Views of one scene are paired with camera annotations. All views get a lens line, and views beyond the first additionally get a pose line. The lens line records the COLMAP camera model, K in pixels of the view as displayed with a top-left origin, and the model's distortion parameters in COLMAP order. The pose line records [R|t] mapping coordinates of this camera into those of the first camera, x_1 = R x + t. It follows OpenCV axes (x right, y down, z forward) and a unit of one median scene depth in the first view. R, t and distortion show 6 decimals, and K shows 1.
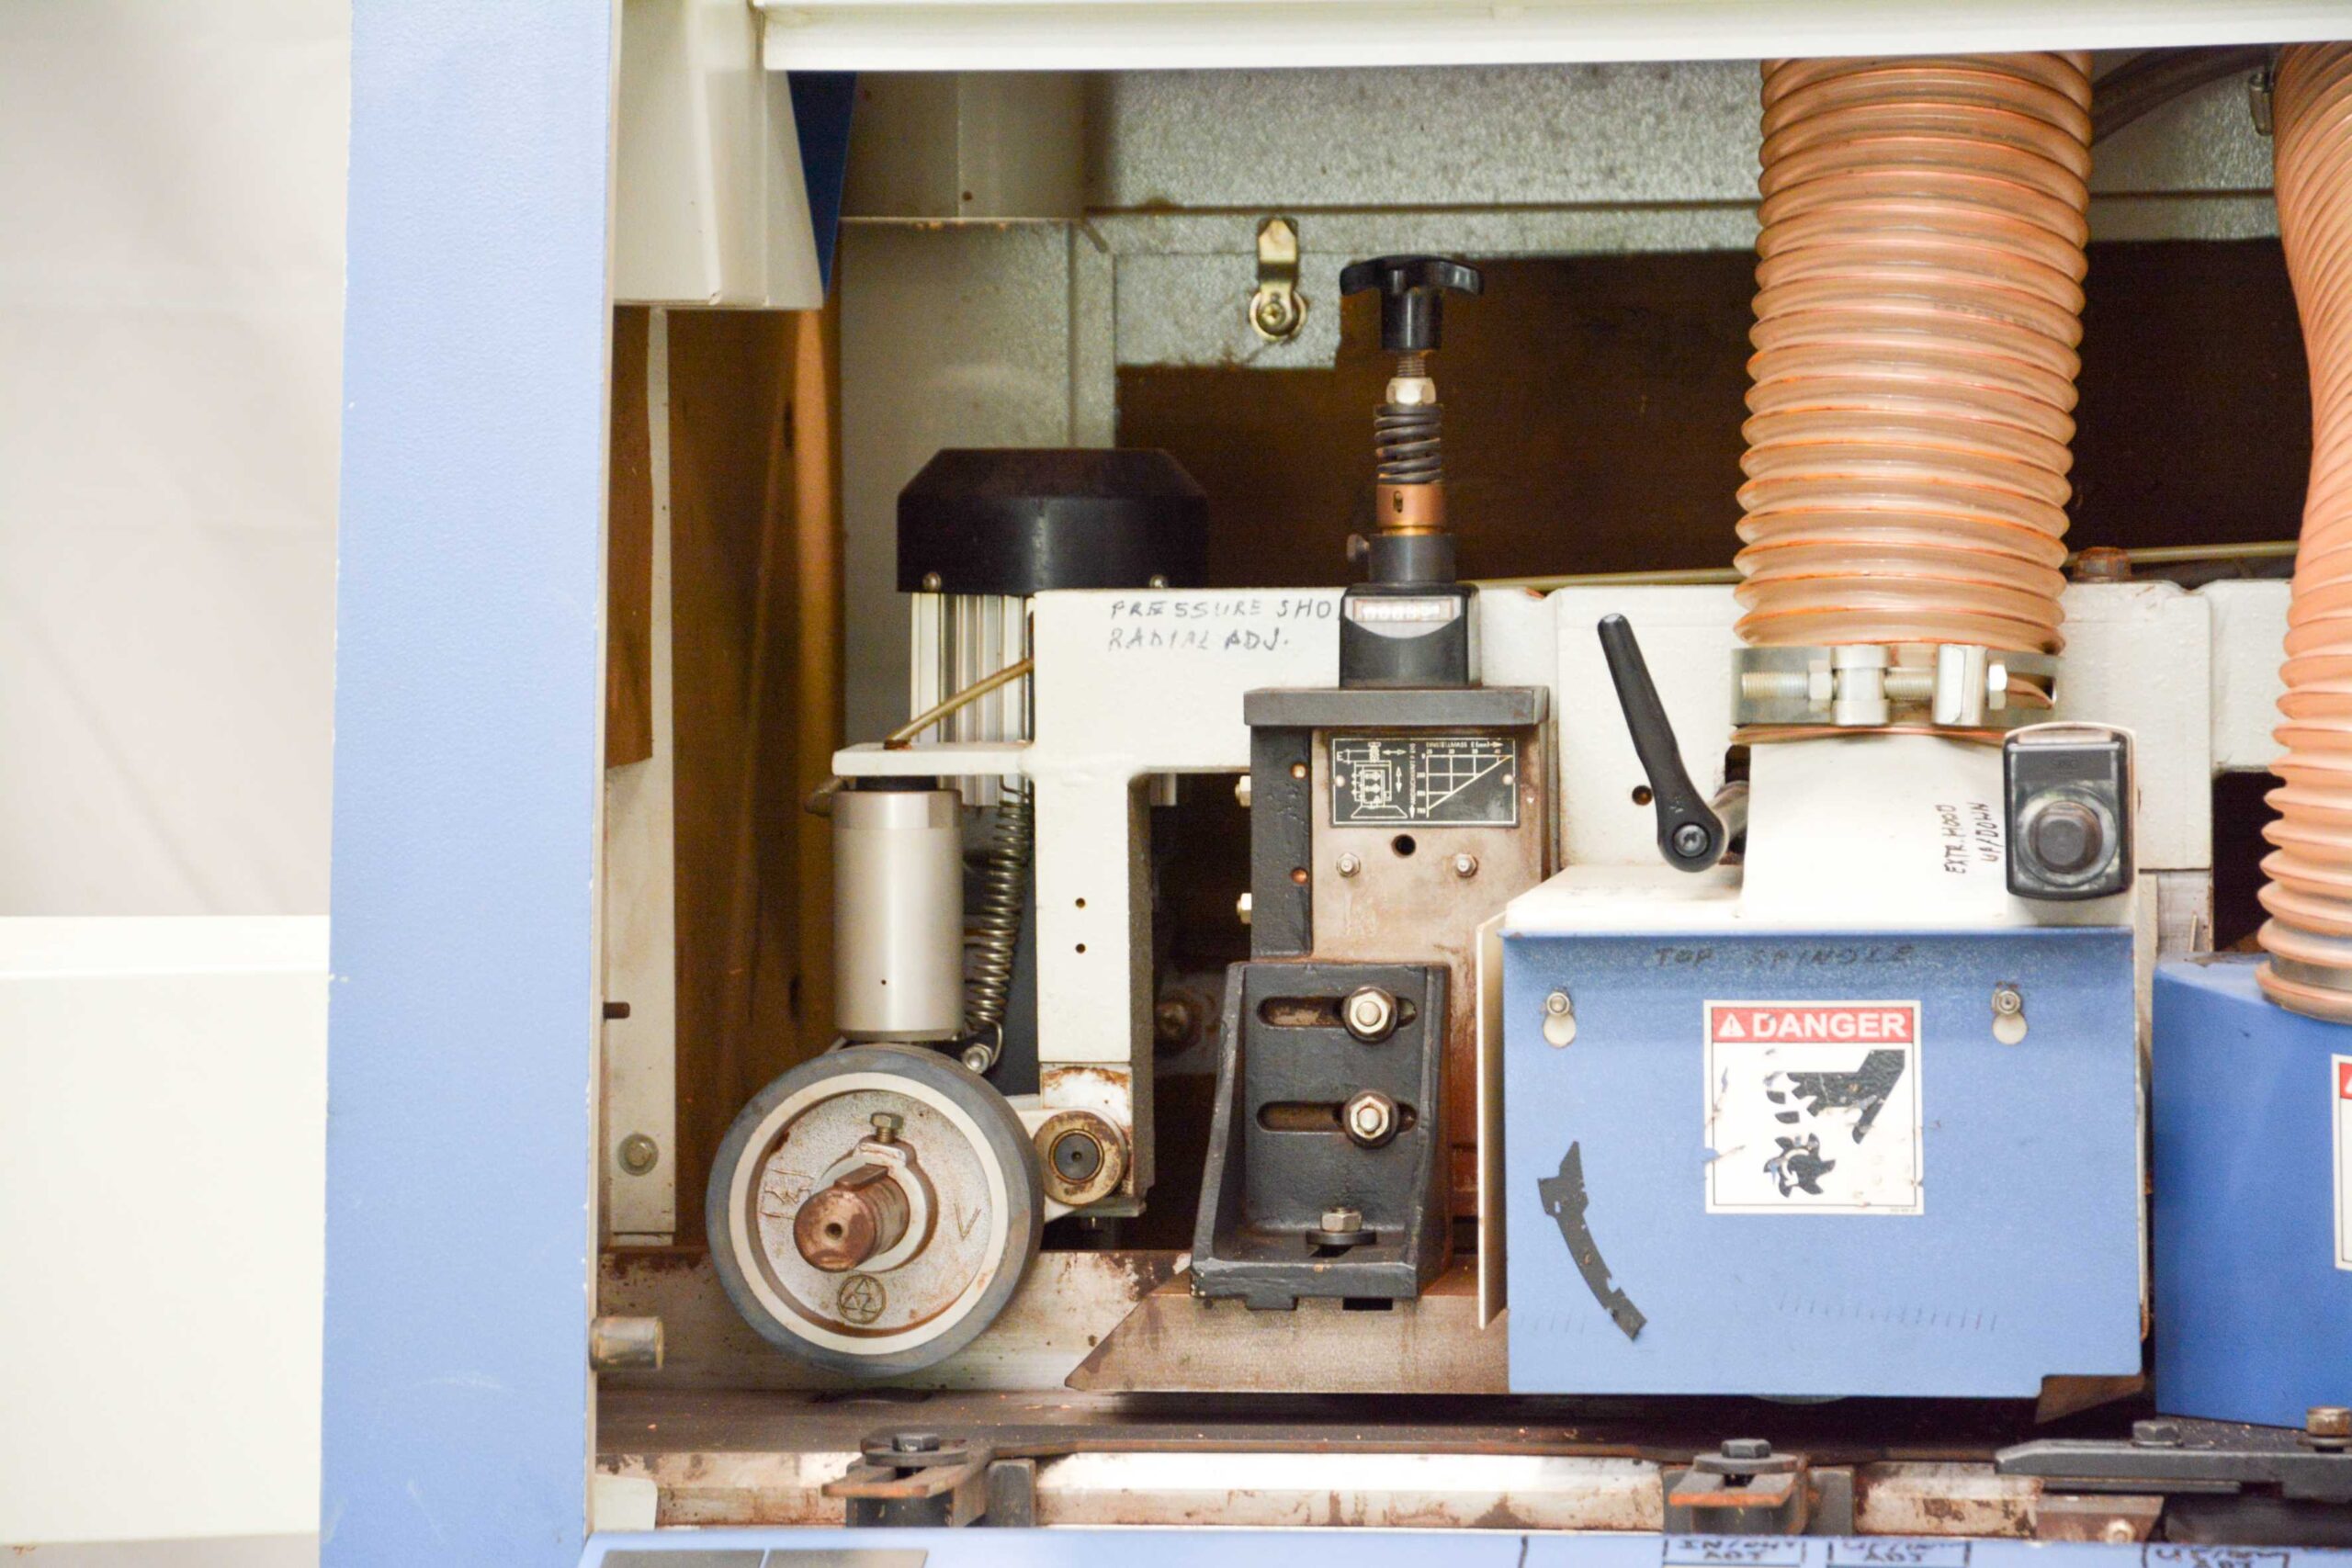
lens RADIAL K [[10291.6, 0, 1147.6], [0, 10291.6, 840.5], [0, 0, 1]] dist [1.647326, 0.000000]
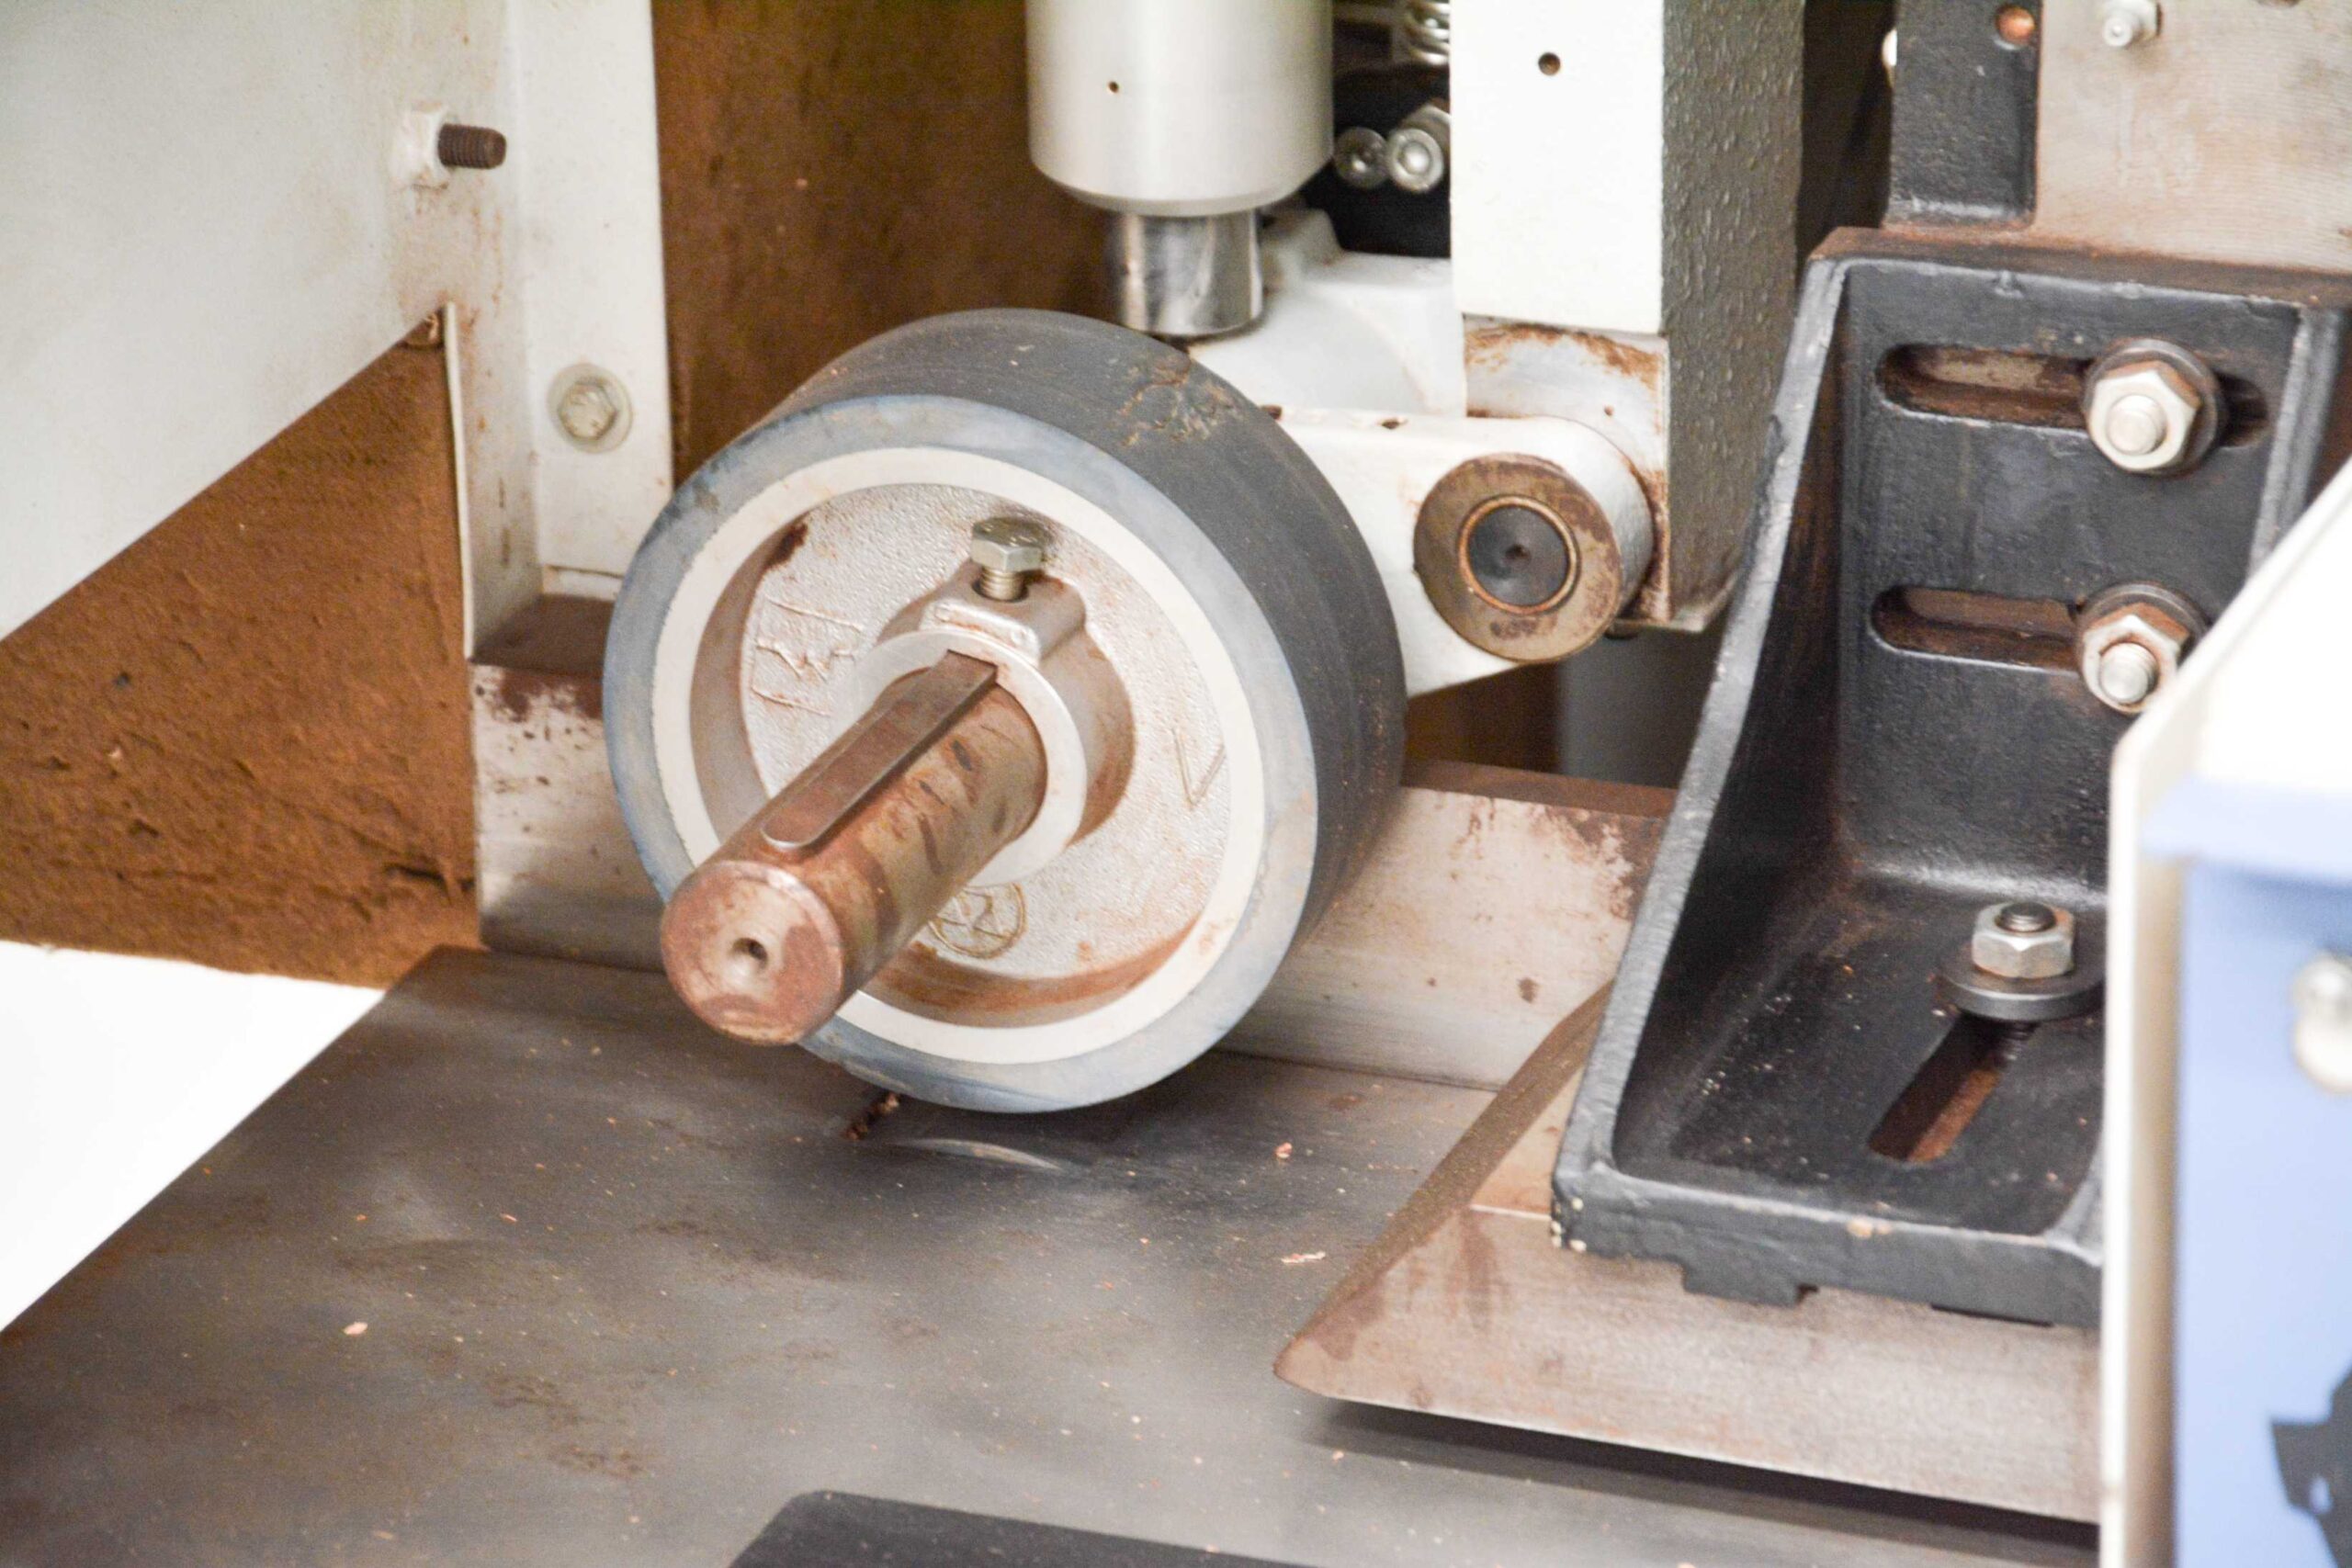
lens RADIAL K [[9962.7, 0, 1180.2], [0, 9962.7, 790.4], [0, 0, 1]] dist [1.647621, 0.000000]
pose [[0.970255, 0.084557, -0.226838, 0.075213], [0.000469, 0.936358, 0.351046, -0.106926], [0.242084, -0.340711, 0.908467, 0.625668]]
